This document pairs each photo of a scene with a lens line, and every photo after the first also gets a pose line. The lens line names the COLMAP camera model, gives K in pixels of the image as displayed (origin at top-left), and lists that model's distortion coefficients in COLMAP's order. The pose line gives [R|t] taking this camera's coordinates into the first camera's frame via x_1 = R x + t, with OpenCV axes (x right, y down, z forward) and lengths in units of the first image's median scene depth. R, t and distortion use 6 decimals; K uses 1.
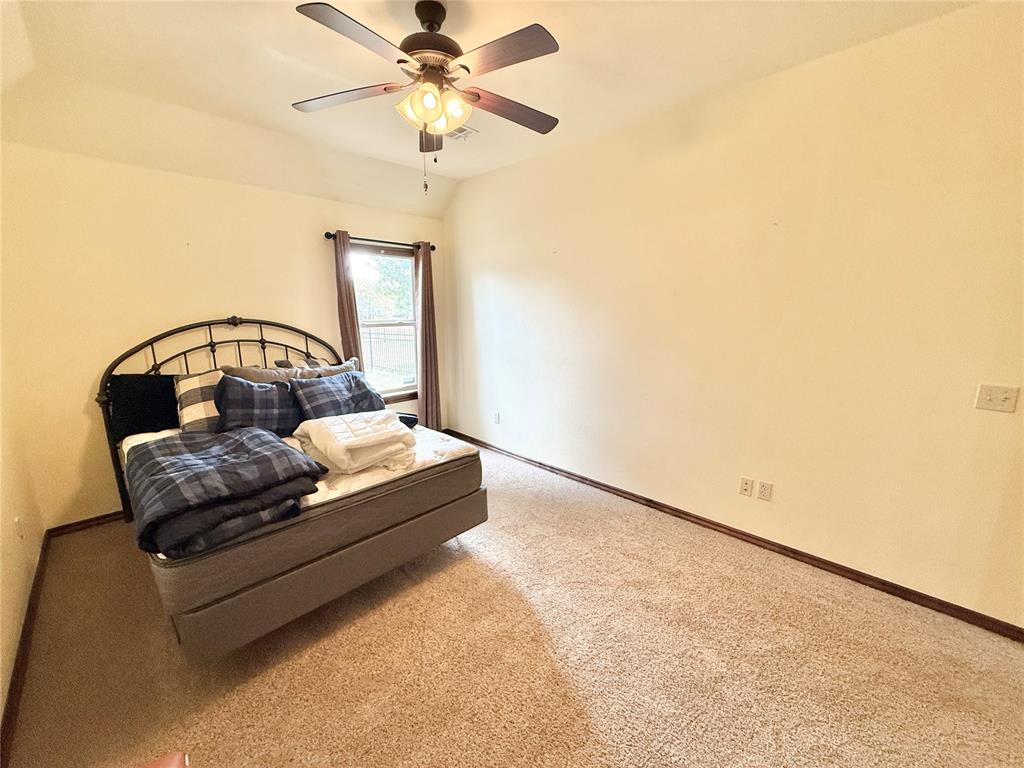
lens RADIAL K [[408.4, 0, 510.3], [0, 408.4, 384.8], [0, 0, 1]] dist [-0.000333, -0.000082]
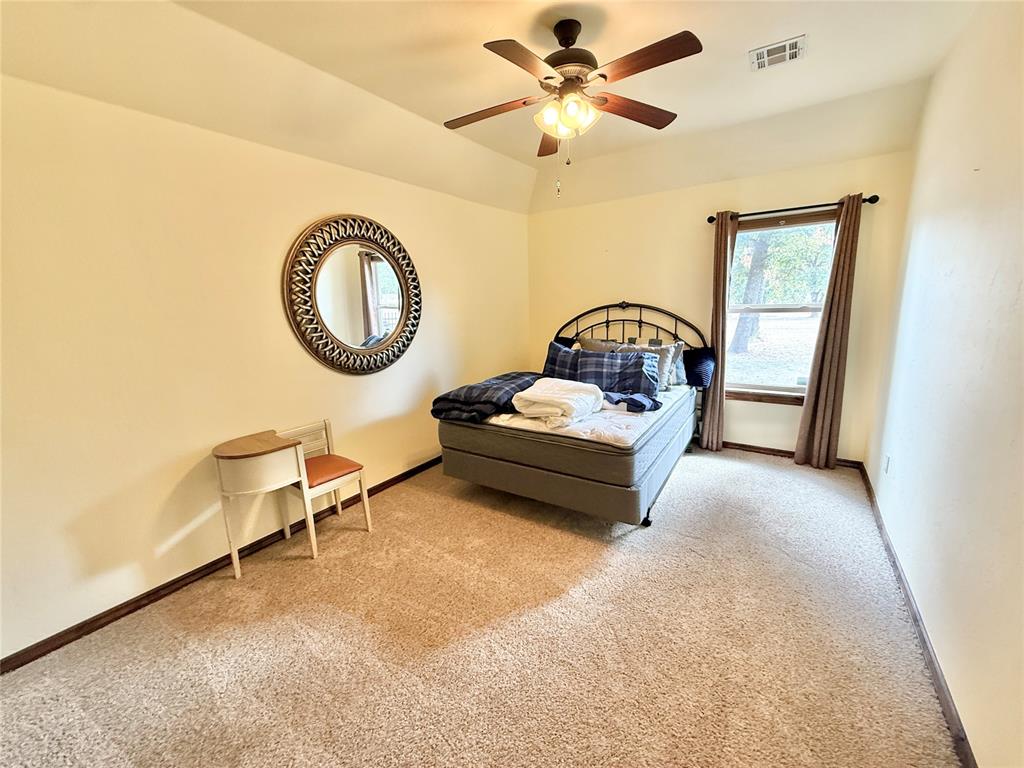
lens RADIAL K [[408.4, 0, 510.3], [0, 408.4, 384.8], [0, 0, 1]] dist [-0.000333, -0.000082]
pose [[0.190352, 0.194364, -0.962283, 0.583672], [-0.149991, 0.974455, 0.167152, -0.072843], [0.970190, 0.112516, 0.214642, 0.403590]]
